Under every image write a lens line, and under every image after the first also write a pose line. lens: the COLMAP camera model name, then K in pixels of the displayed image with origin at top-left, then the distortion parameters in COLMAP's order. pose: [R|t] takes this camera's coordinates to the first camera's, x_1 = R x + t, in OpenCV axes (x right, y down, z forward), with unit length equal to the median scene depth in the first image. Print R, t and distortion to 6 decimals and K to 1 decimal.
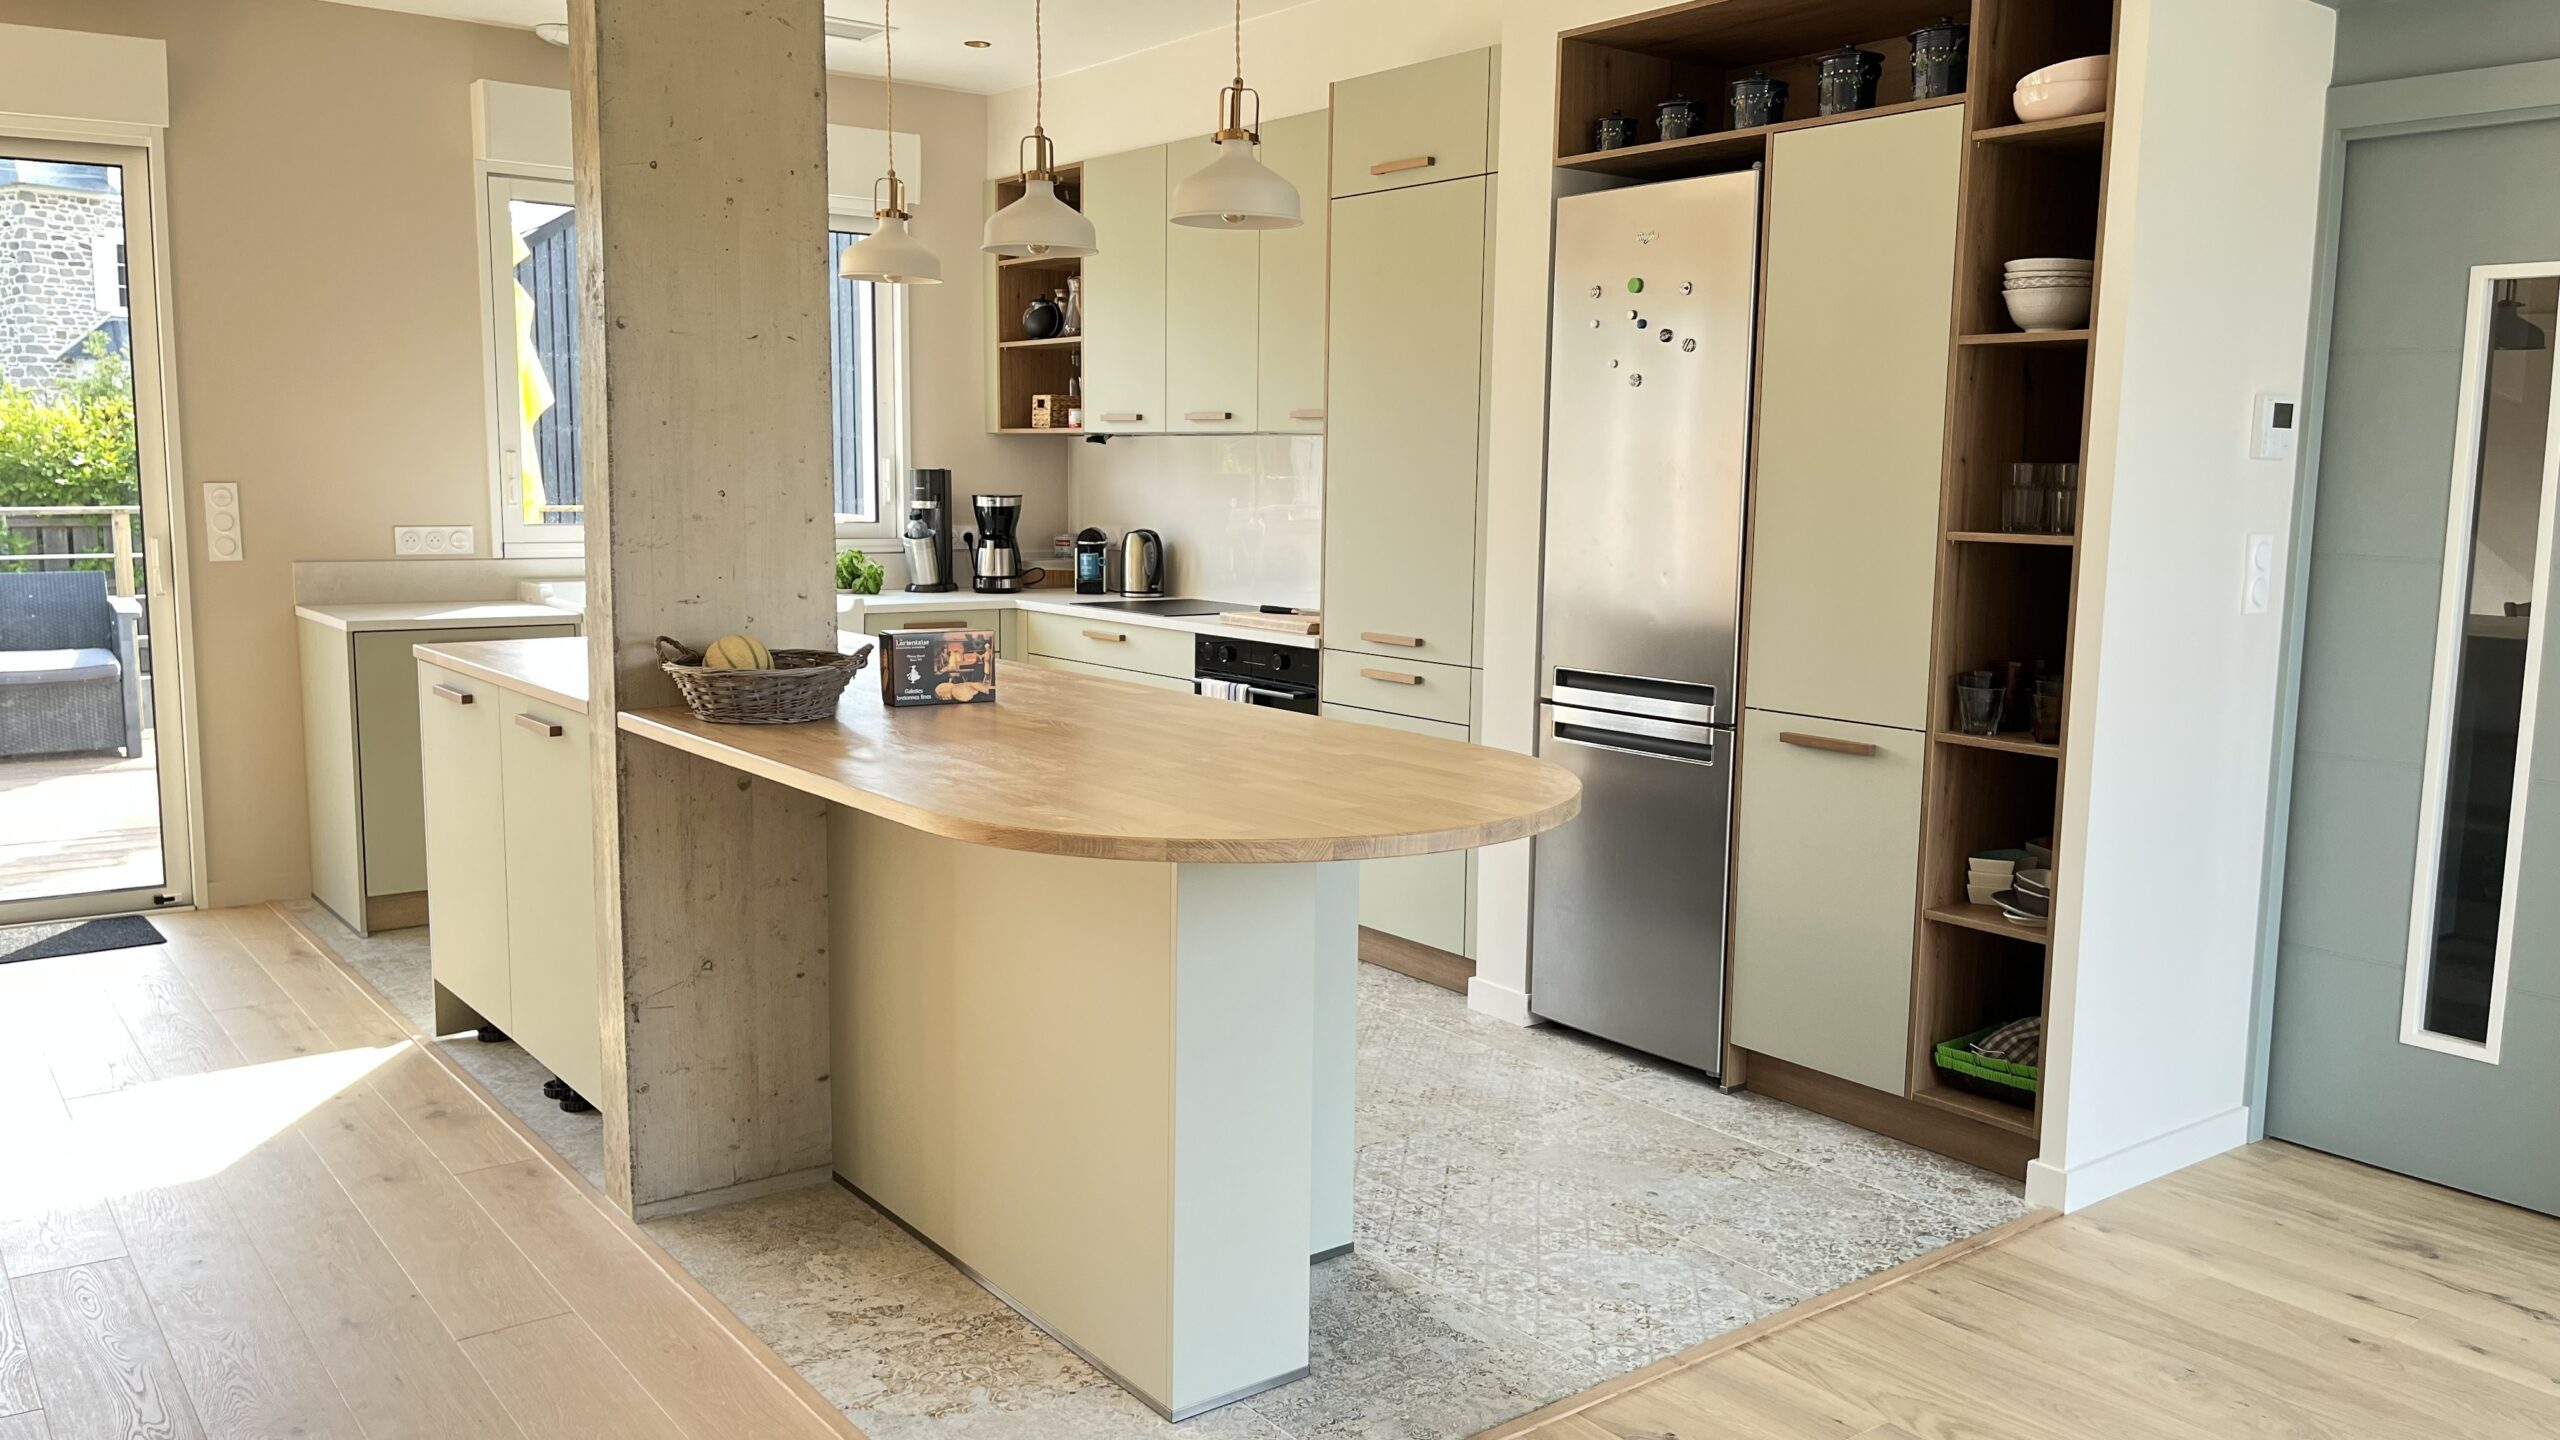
lens RADIAL K [[1956.8, 0, 1277.1], [0, 1956.8, 717.3], [0, 0, 1]] dist [0.045163, -0.002237]
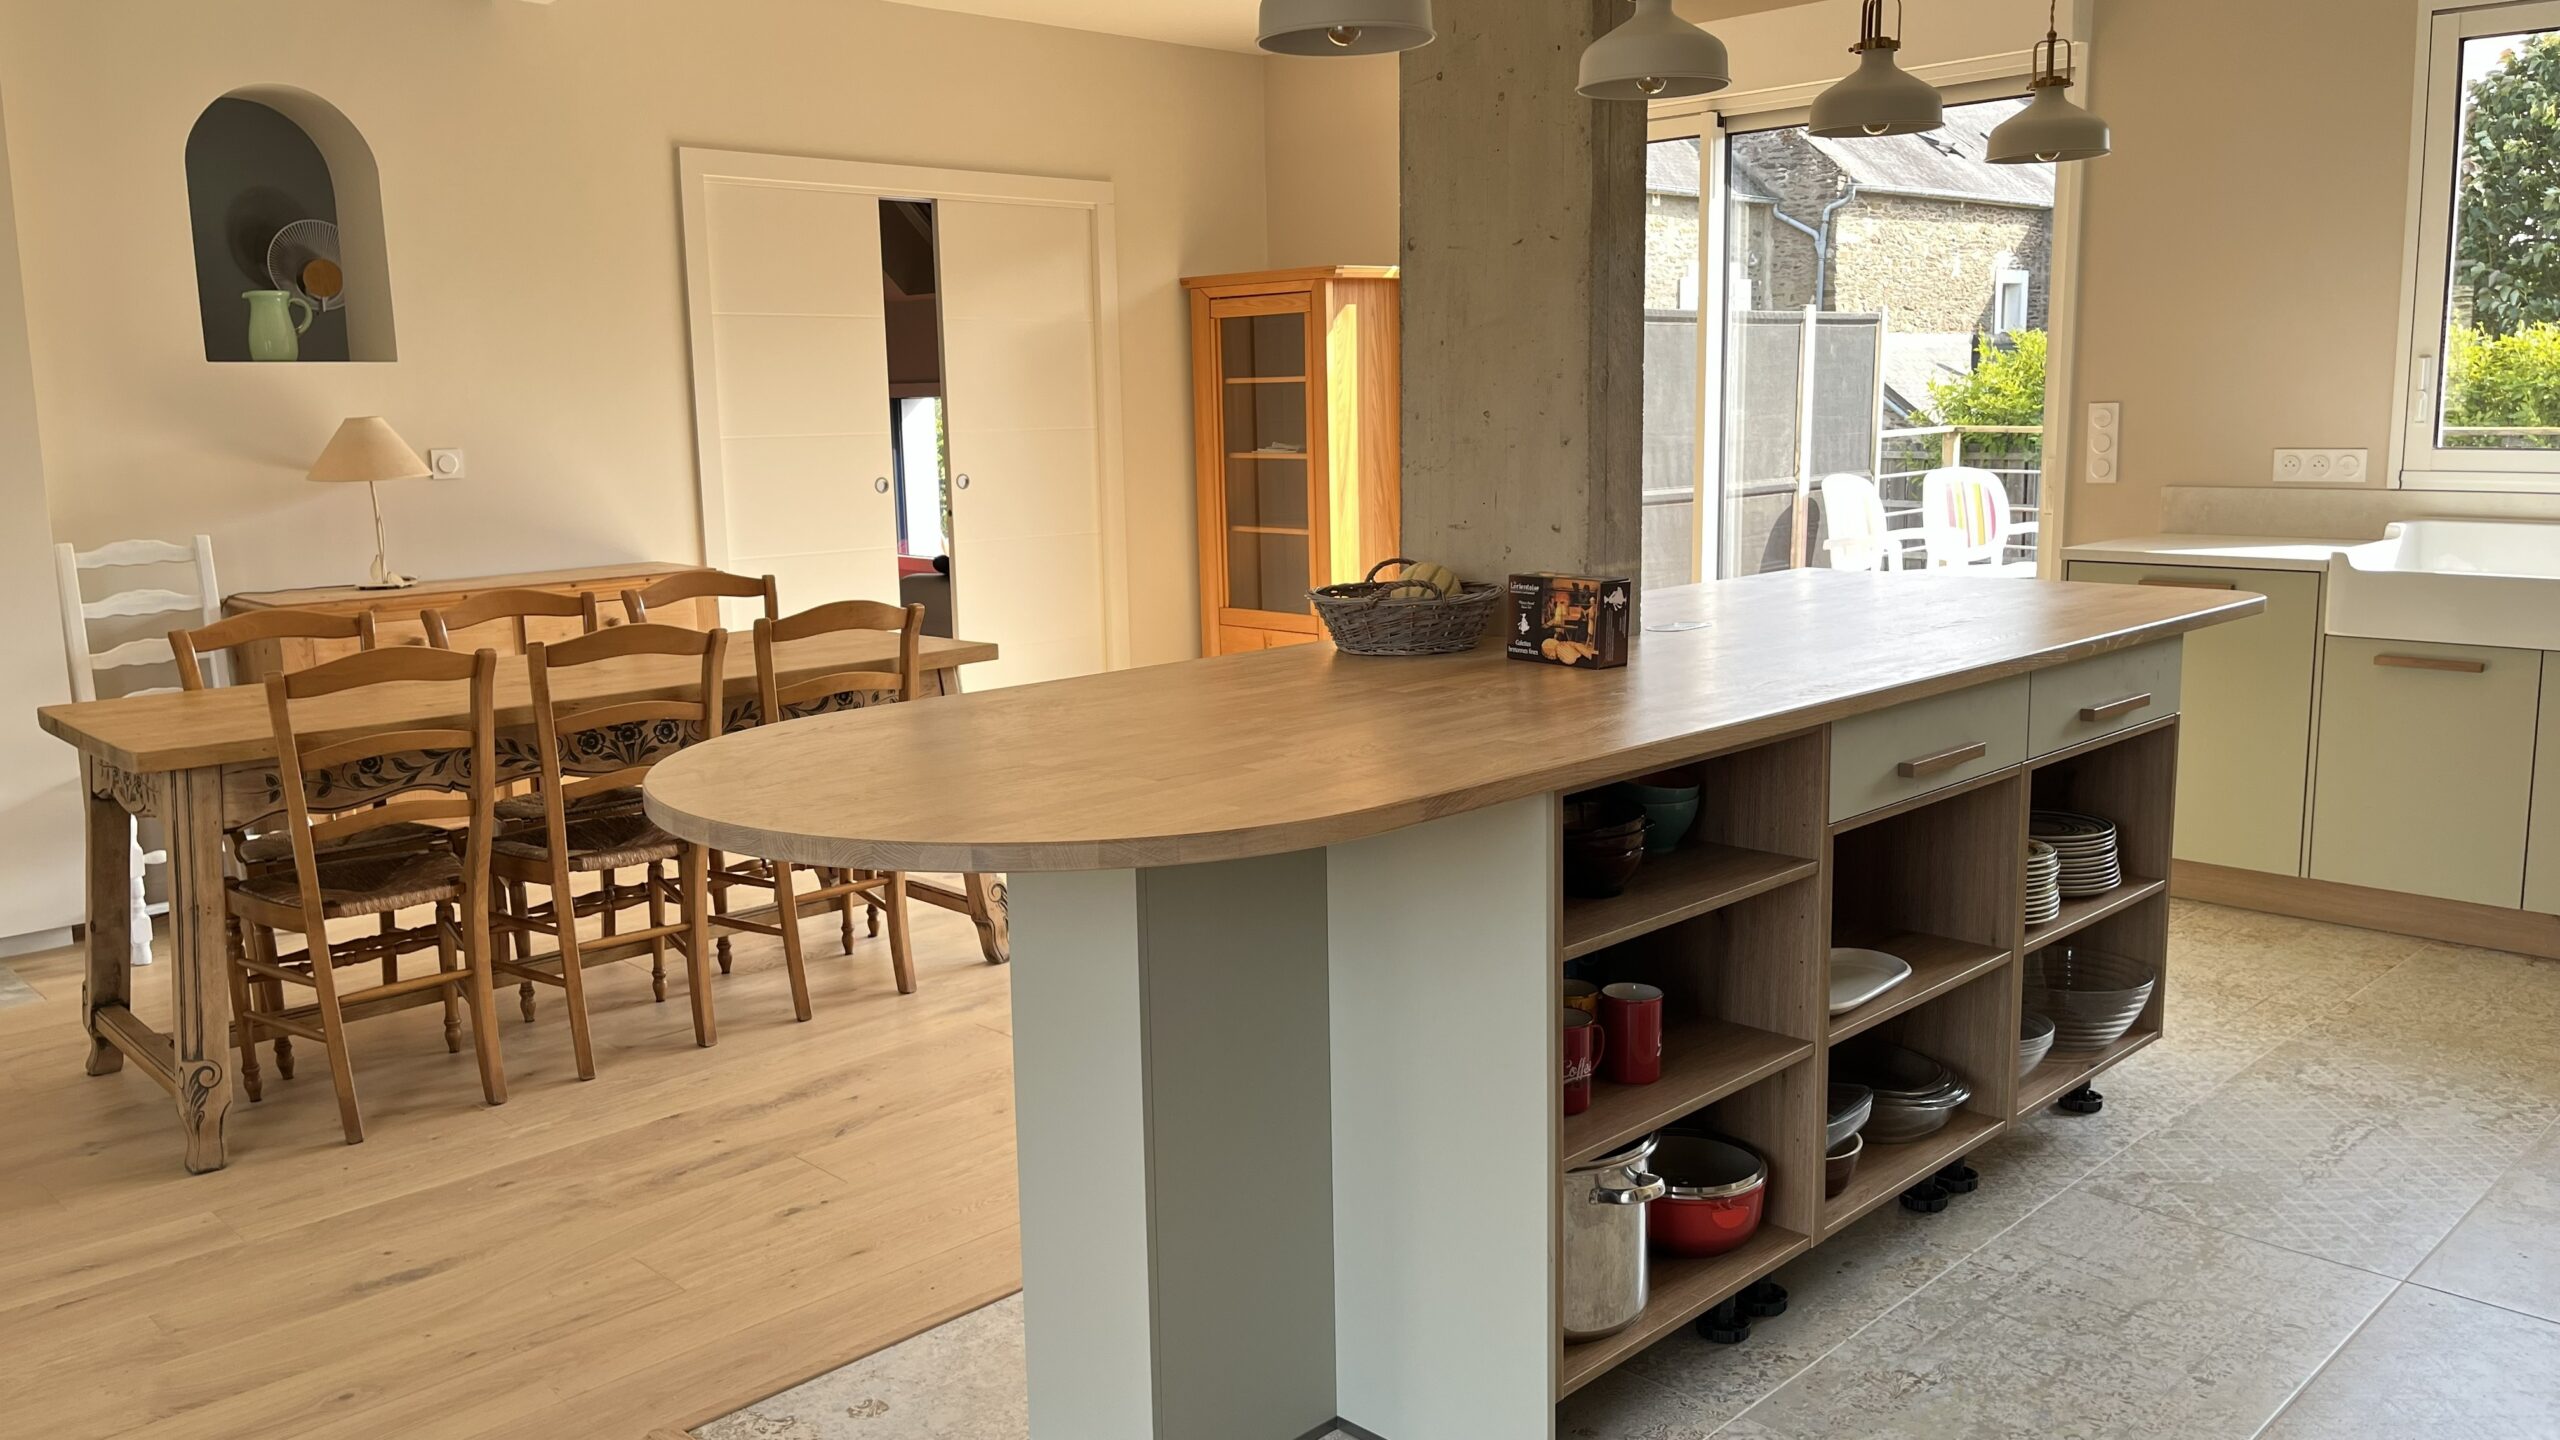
lens RADIAL K [[1956.8, 0, 1276.1], [0, 1956.8, 717.5], [0, 0, 1]] dist [0.045163, -0.002237]
pose [[0.146469, 0.145909, -0.978395, 0.638931], [-0.106541, 0.985636, 0.131039, -0.081512], [0.983461, 0.085046, 0.159910, 0.750061]]
